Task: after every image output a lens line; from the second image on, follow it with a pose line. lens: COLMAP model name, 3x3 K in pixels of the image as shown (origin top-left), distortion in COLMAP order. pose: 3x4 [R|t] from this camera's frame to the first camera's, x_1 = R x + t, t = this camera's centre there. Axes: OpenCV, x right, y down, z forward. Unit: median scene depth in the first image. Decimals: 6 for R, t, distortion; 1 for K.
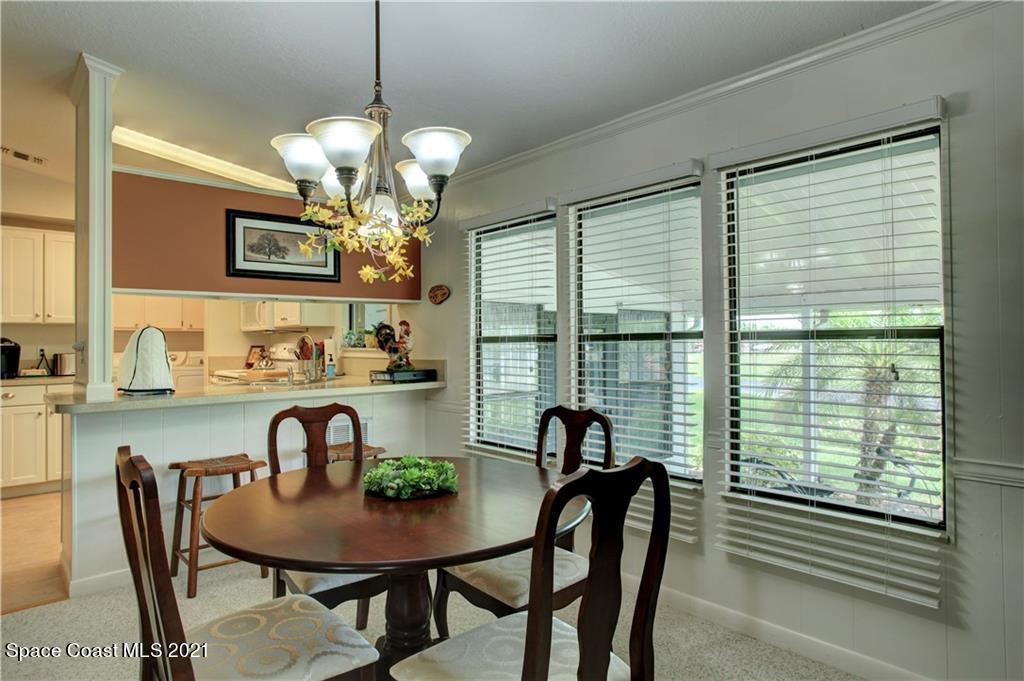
lens RADIAL K [[558.2, 0, 510.7], [0, 558.2, 333.6], [0, 0, 1]] dist [-0.021323, -0.001302]
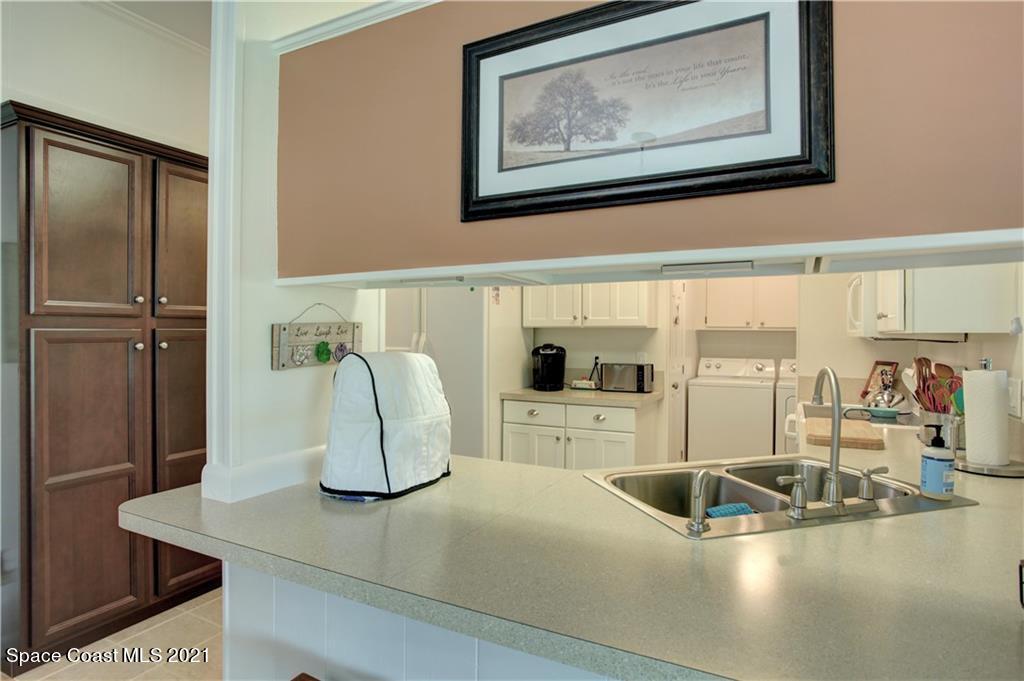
lens RADIAL K [[558.2, 0, 514.2], [0, 558.2, 336.9], [0, 0, 1]] dist [-0.021323, -0.001302]
pose [[0.337902, 0.014630, -0.941068, -0.117662], [0.010721, 0.999754, 0.019392, -0.026309], [0.941120, -0.016642, 0.337662, 0.778520]]
